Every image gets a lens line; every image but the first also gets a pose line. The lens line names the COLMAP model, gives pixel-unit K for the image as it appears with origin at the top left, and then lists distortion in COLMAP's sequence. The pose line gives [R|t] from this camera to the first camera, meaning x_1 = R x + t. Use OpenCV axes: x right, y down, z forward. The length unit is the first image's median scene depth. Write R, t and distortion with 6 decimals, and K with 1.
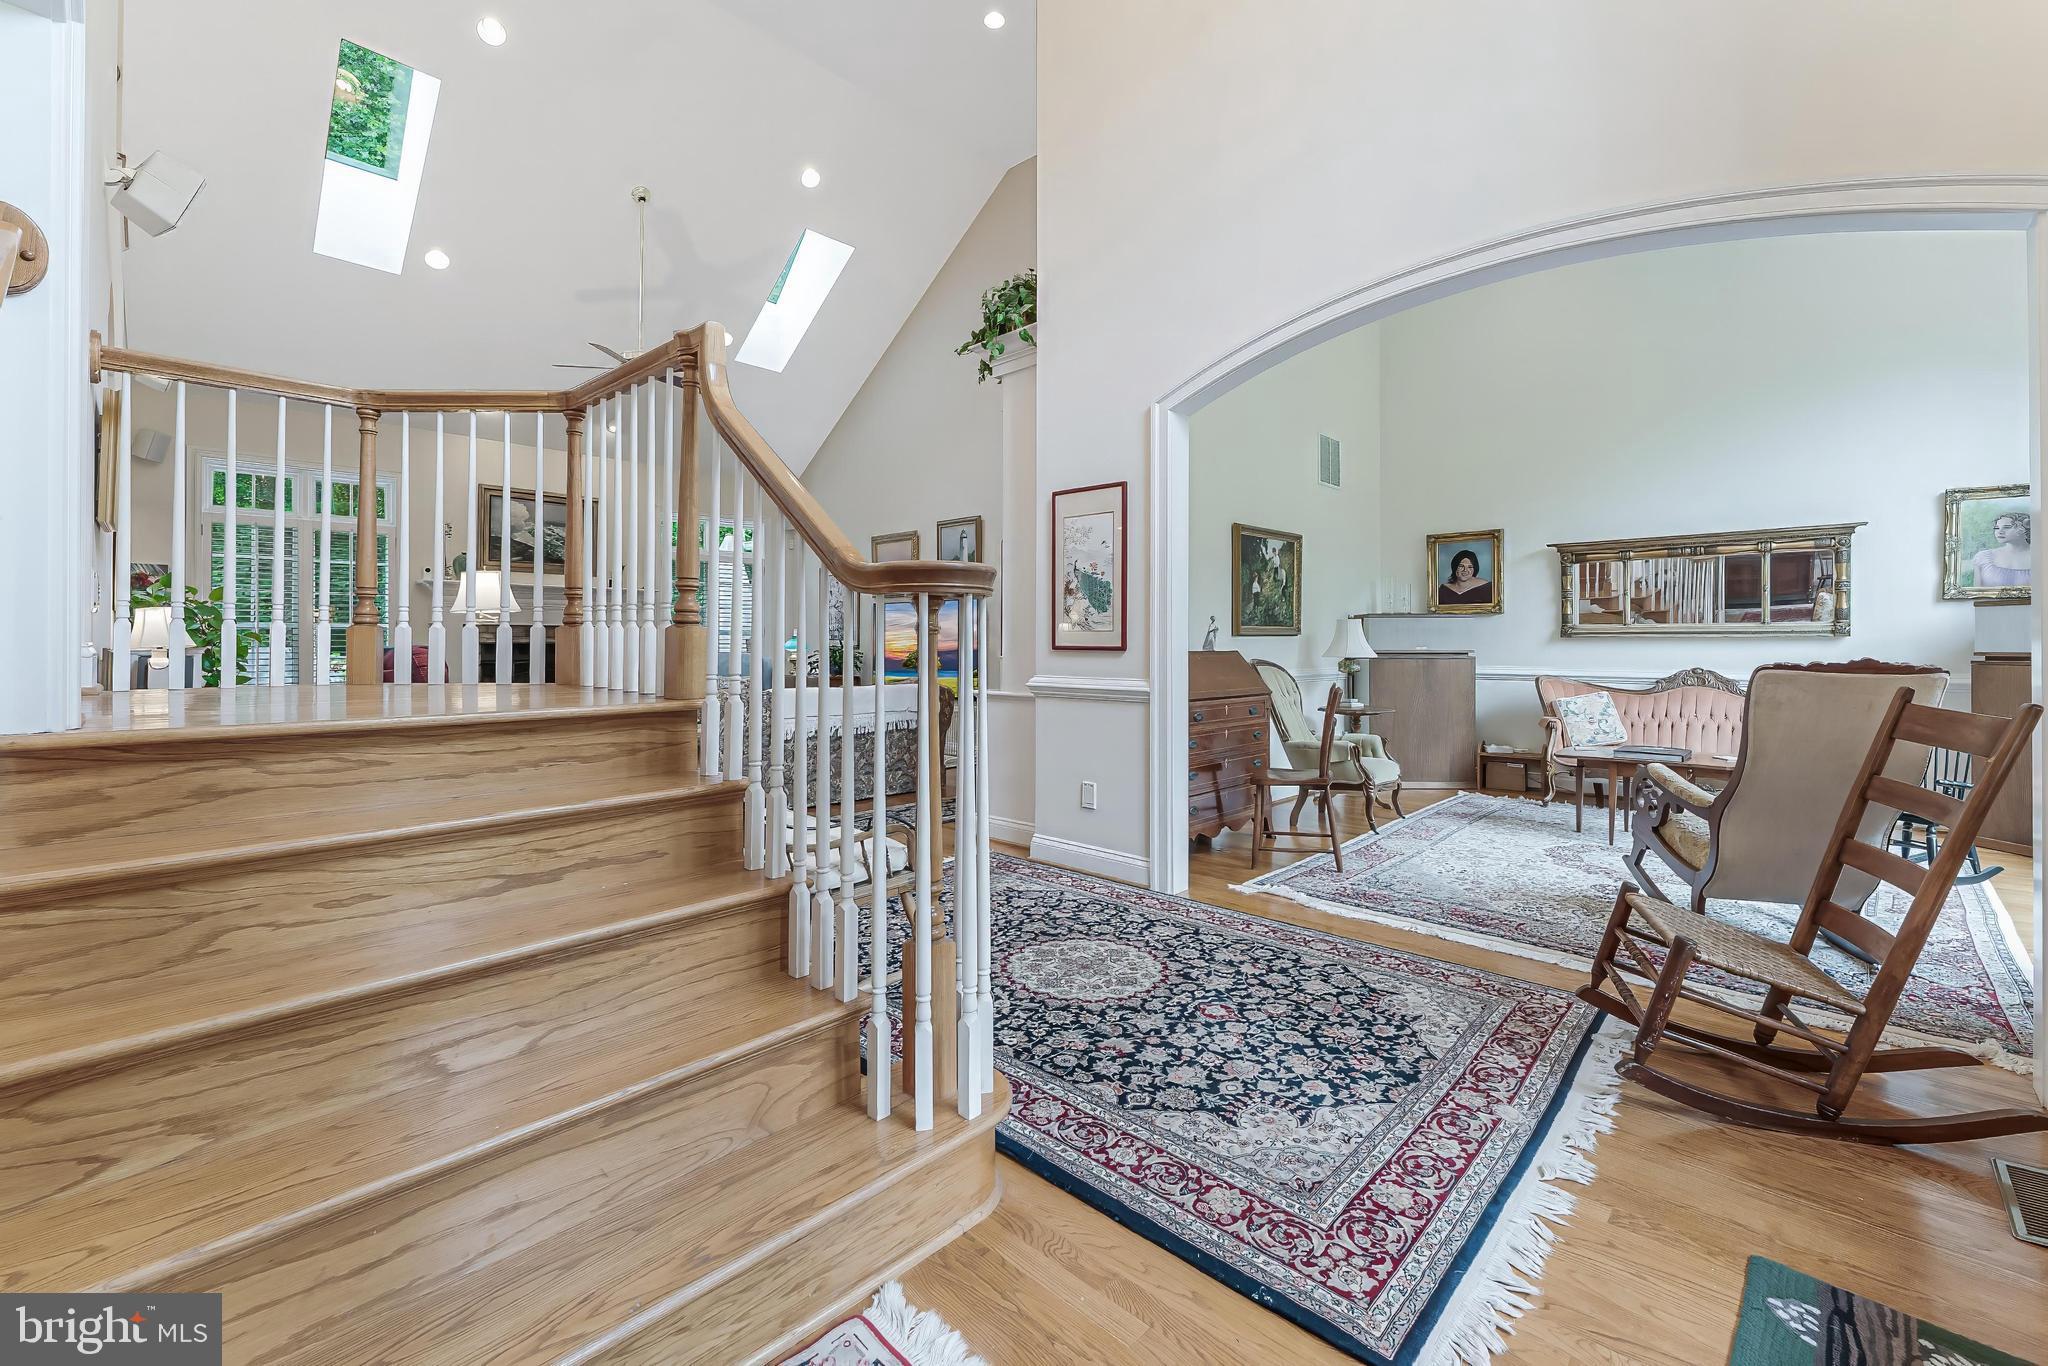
lens RADIAL K [[836.2, 0, 1015.7], [0, 836.2, 635.4], [0, 0, 1]] dist [-0.002934, 0.000038]
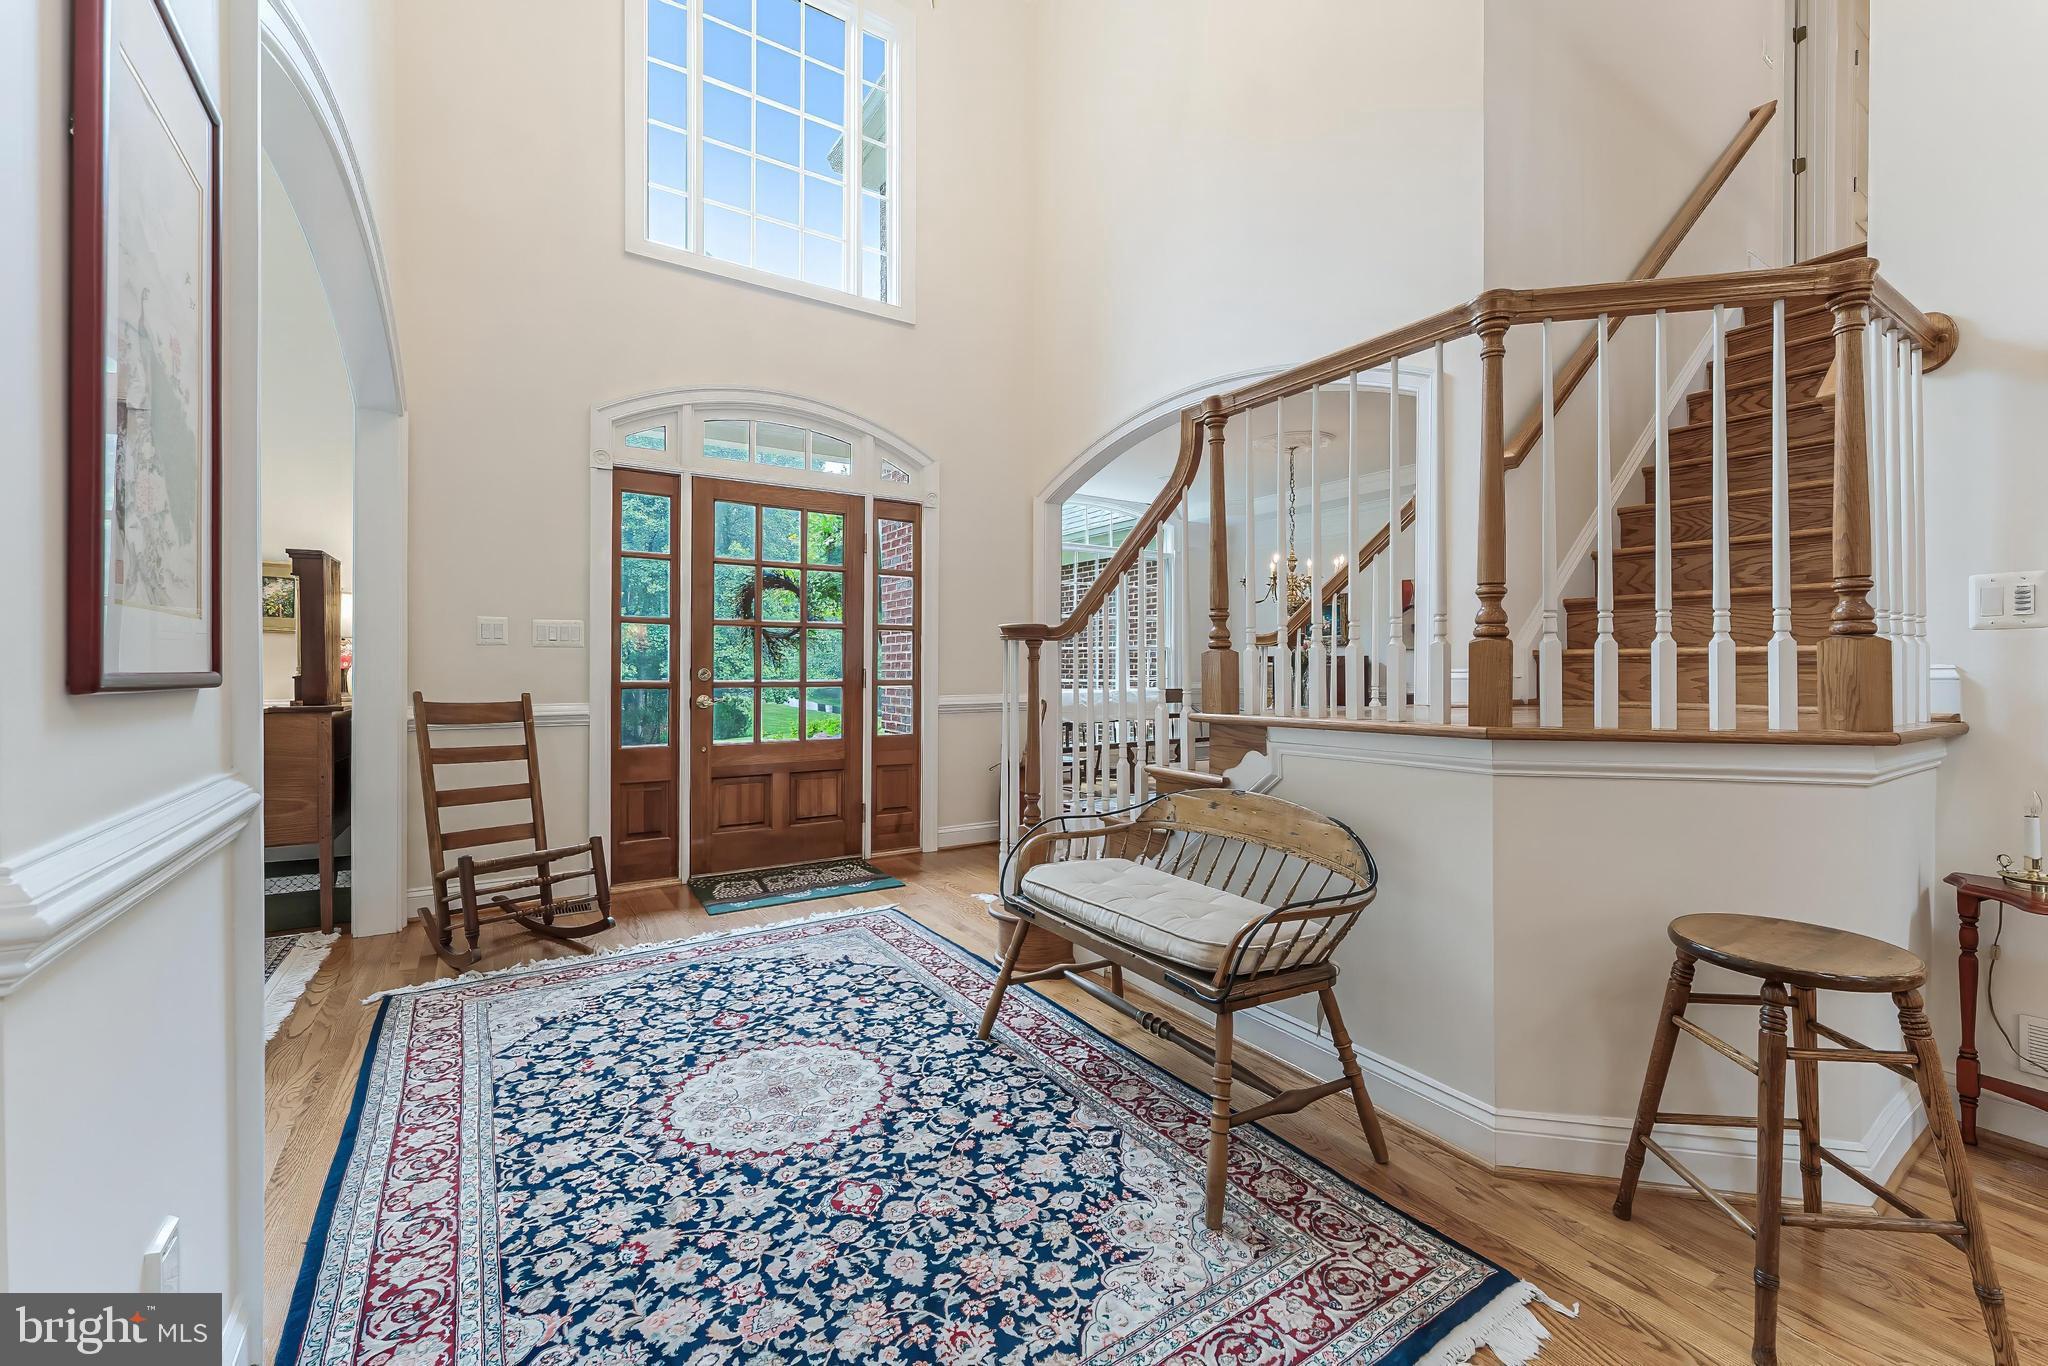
lens RADIAL K [[836.2, 0, 1024.9], [0, 836.2, 671.8], [0, 0, 1]] dist [-0.002934, 0.000038]
pose [[-0.975132, -0.003218, 0.221602, -0.351854], [-0.004302, 0.999981, -0.004409, 0.020980], [-0.221583, -0.005253, -0.975127, 1.985080]]
